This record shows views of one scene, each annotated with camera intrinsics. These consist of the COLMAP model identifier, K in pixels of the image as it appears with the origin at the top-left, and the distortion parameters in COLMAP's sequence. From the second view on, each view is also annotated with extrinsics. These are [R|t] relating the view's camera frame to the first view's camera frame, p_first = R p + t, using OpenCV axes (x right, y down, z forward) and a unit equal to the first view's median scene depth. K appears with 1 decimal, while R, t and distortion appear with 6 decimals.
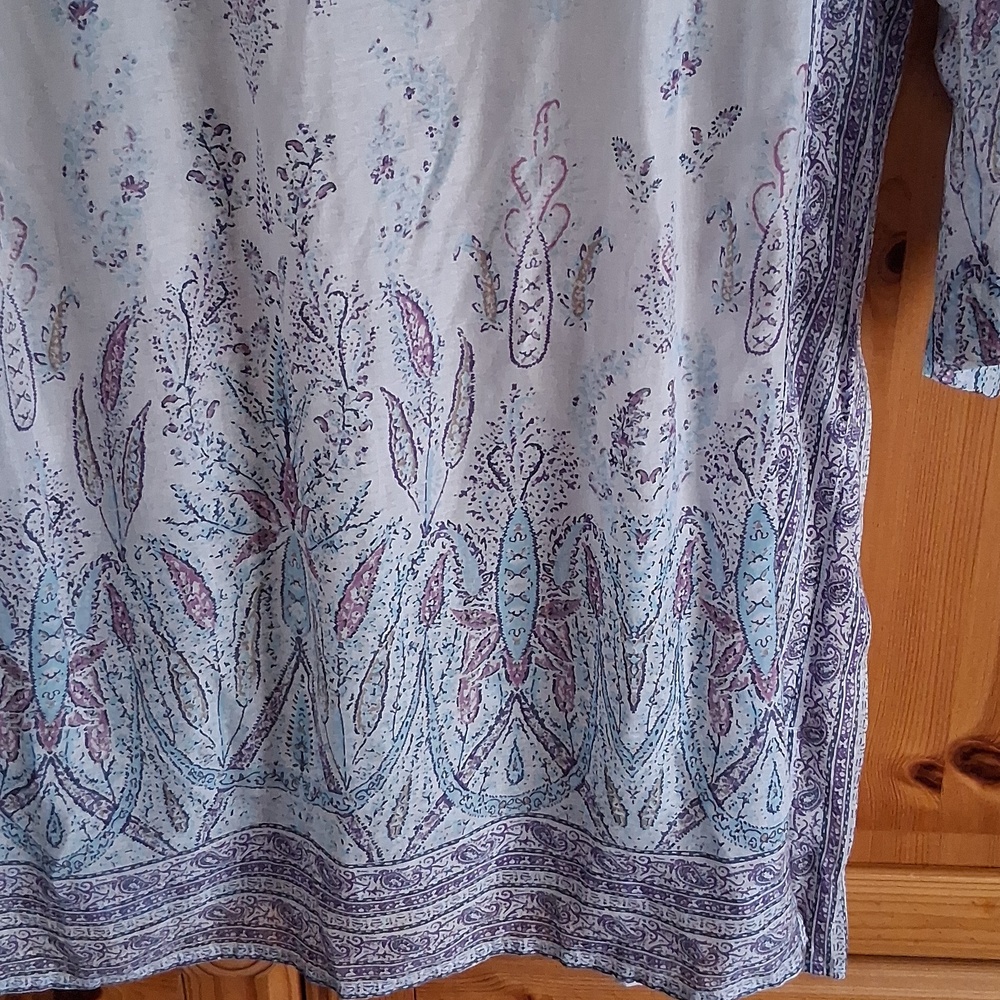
lens RADIAL K [[1629.1, 0, 500.0], [0, 1629.1, 500.0], [0, 0, 1]] dist [0.114889, 0.006819]
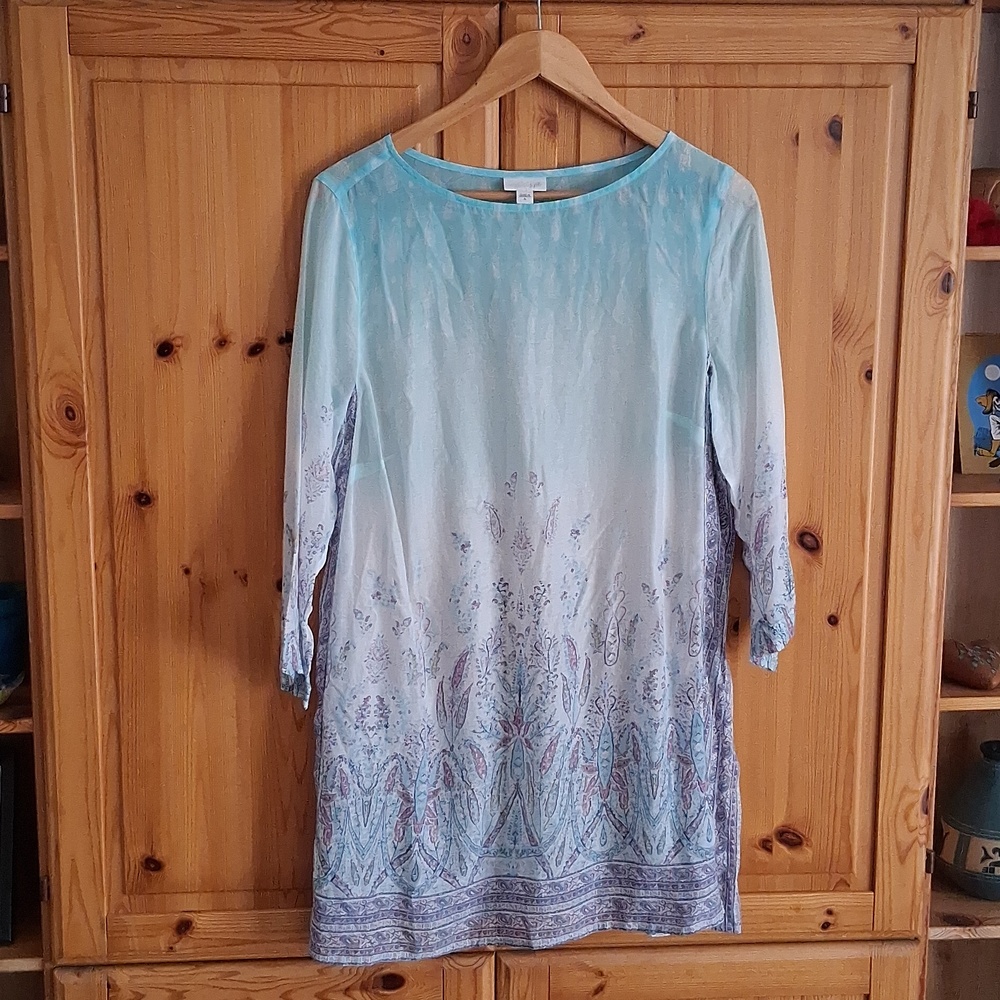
lens RADIAL K [[1629.1, 0, 500.0], [0, 1629.1, 500.0], [0, 0, 1]] dist [0.114889, 0.006819]
pose [[0.992908, -0.011666, 0.118310, -0.465298], [0.047333, 0.951689, -0.303394, 0.454077], [-0.109055, 0.306842, 0.945492, -1.586617]]
